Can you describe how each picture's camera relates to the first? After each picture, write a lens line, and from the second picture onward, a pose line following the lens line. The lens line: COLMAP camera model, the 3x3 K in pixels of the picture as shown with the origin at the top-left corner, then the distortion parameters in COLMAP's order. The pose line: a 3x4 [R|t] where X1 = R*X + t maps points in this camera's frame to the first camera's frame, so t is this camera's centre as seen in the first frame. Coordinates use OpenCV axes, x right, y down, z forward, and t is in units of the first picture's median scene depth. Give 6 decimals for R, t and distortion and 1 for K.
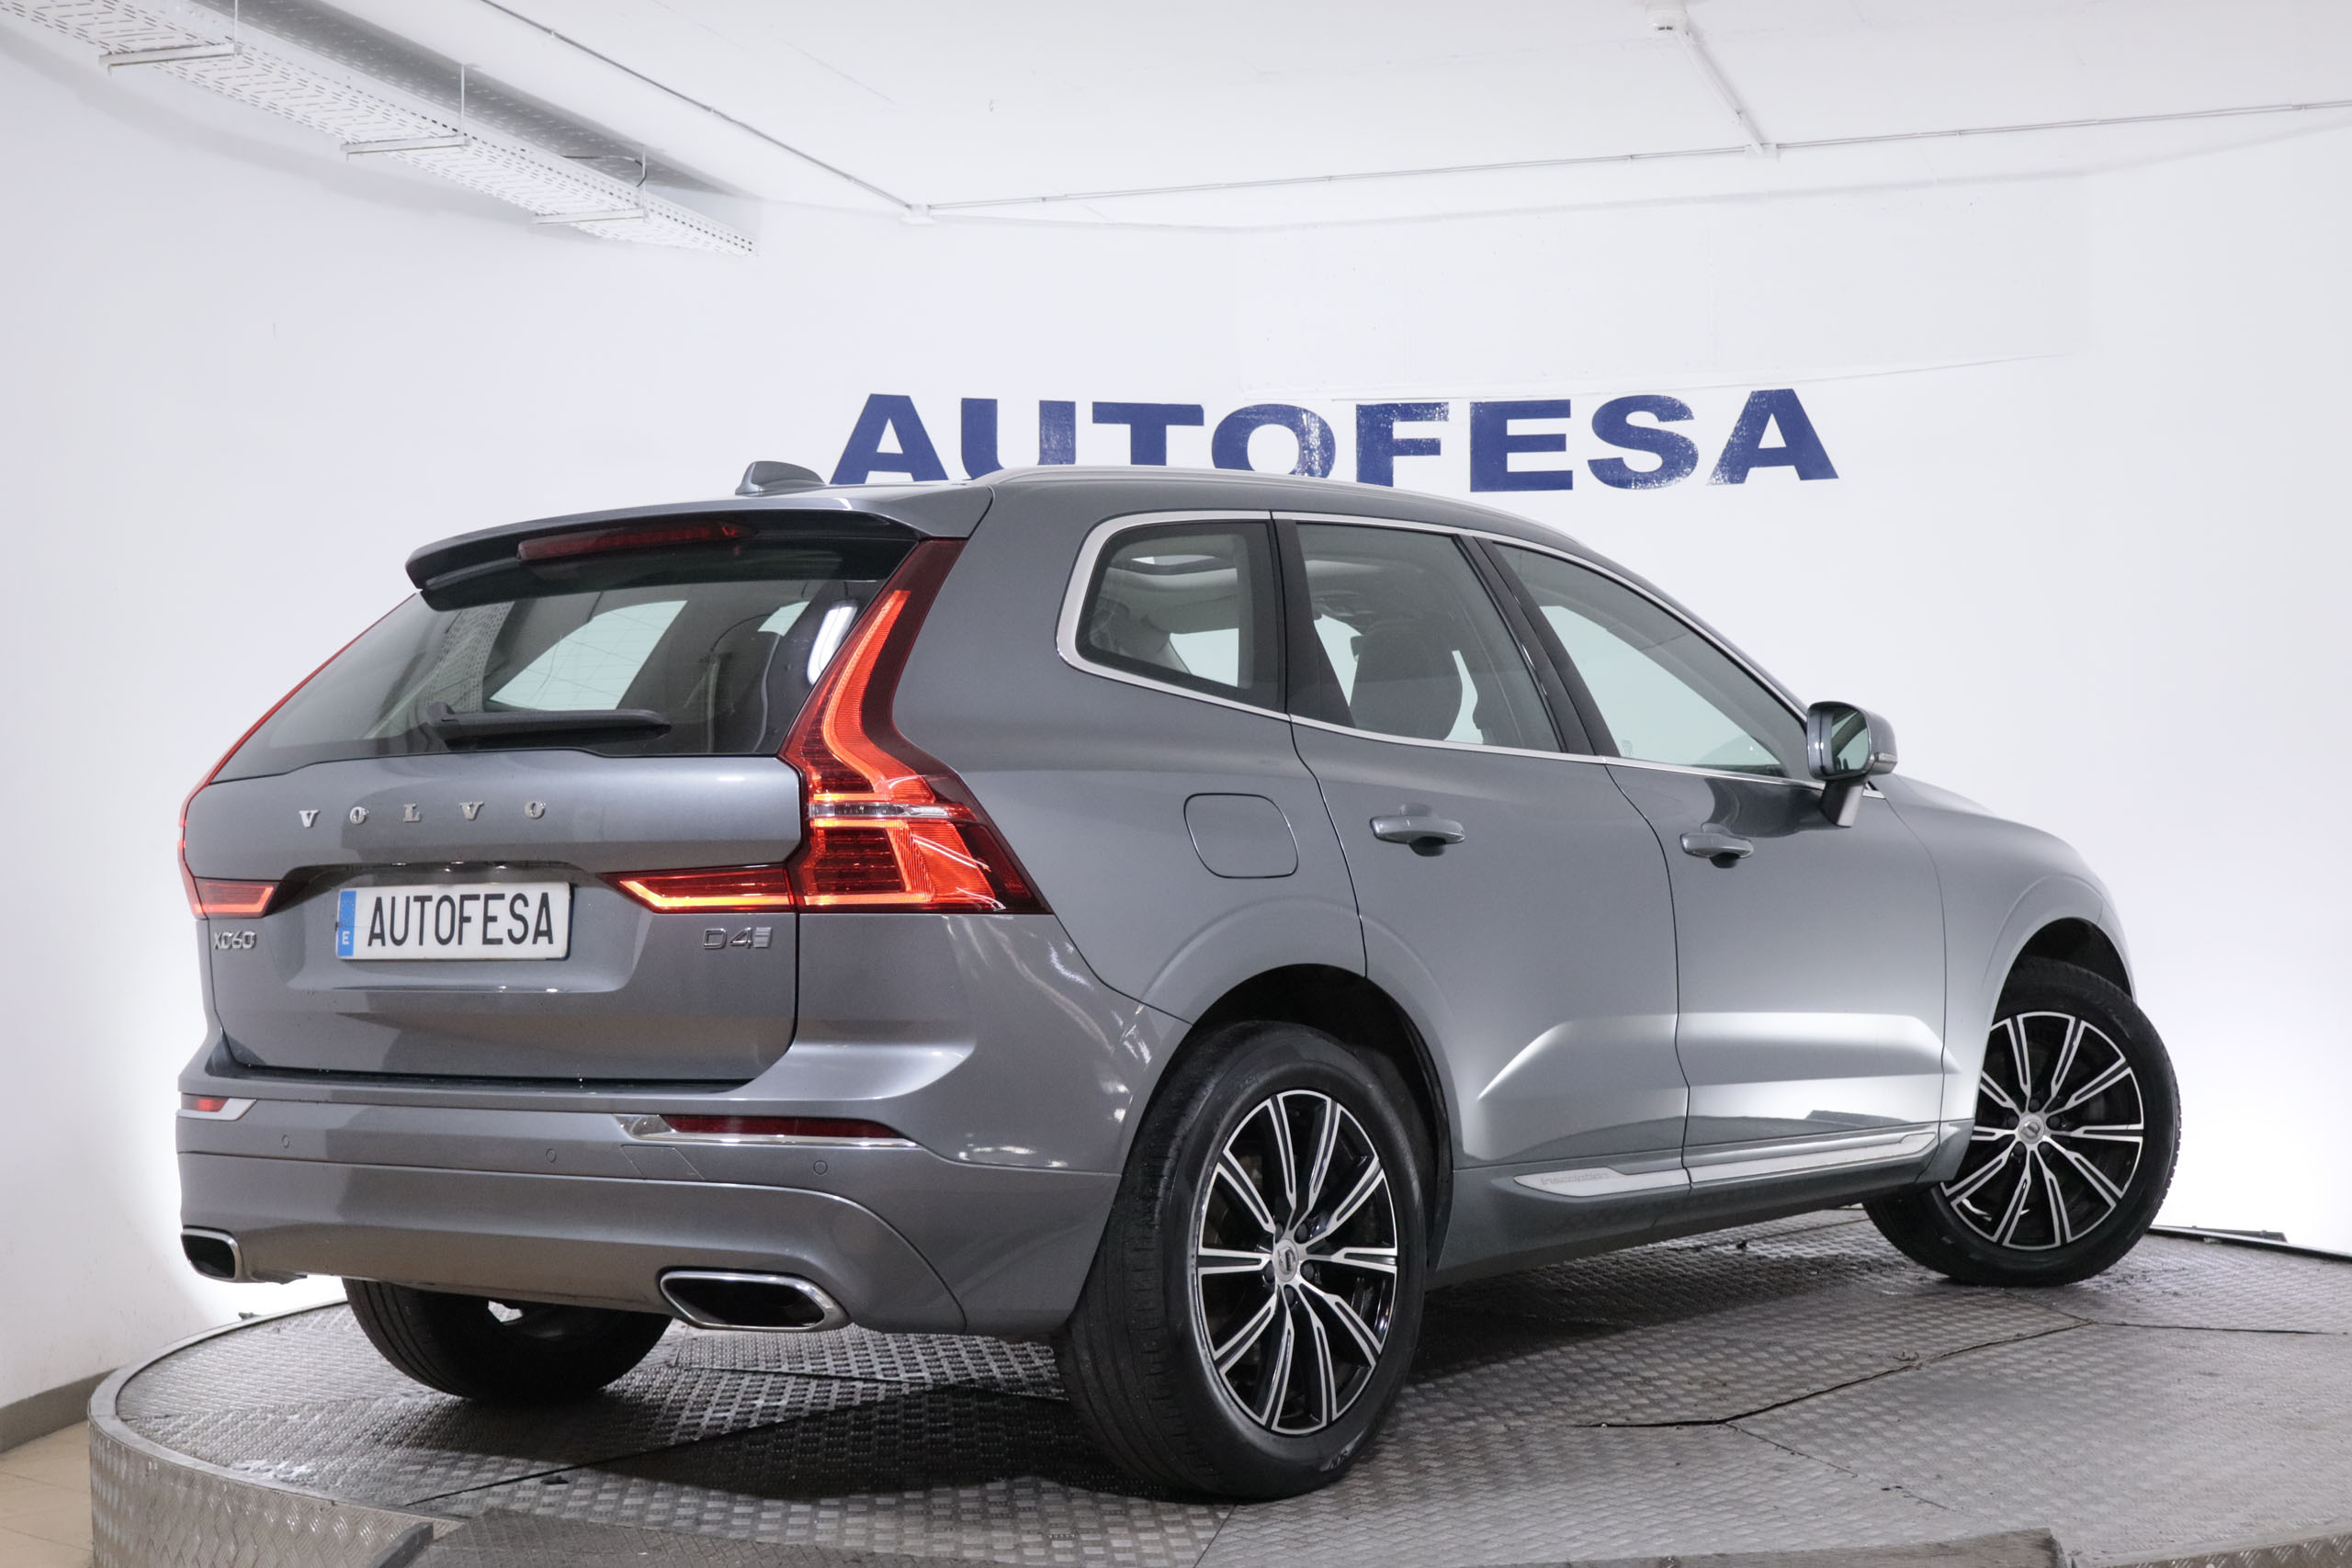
lens RADIAL K [[3430.4, 0, 1167.6], [0, 3430.4, 795.9], [0, 0, 1]] dist [-0.018630, 0.000000]
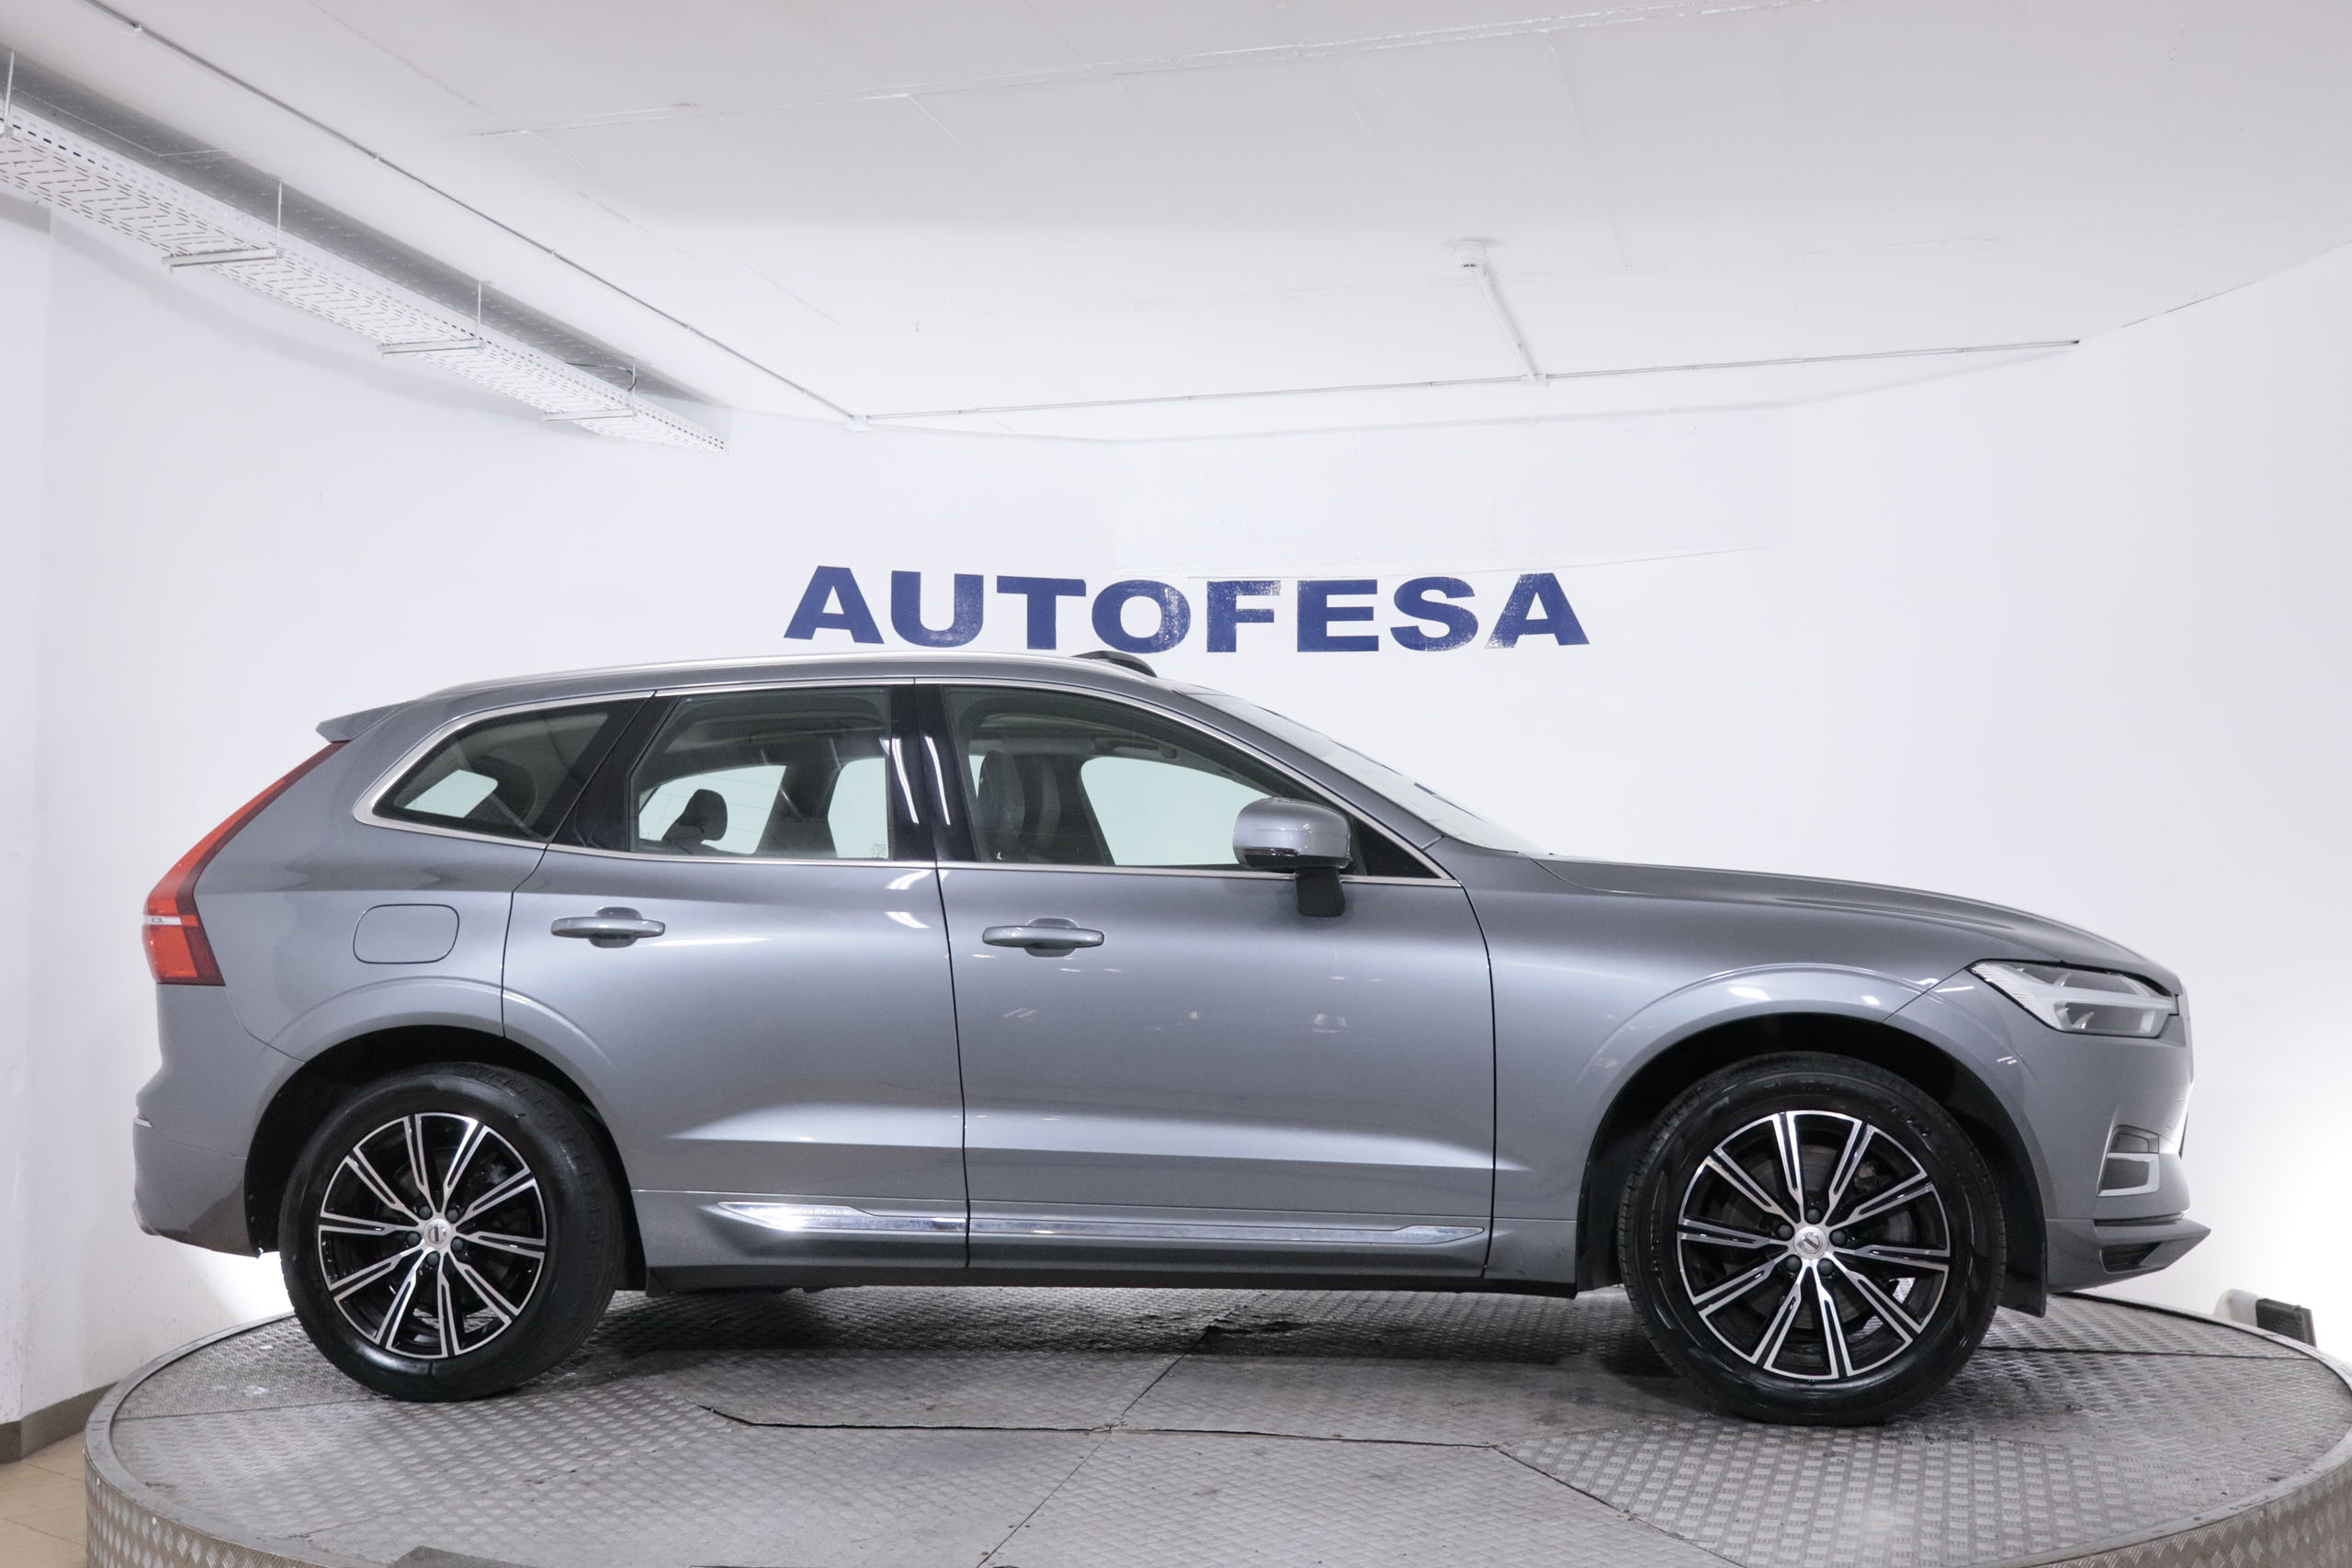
lens RADIAL K [[2493.4, 0, 1174.4], [0, 2493.4, 784.8], [0, 0, 1]] dist [-0.012667, 0.000000]
pose [[0.998703, 0.010954, 0.049720, -0.001840], [-0.008722, 0.998955, -0.044874, 0.001632], [-0.050160, 0.044382, 0.997755, 0.100482]]
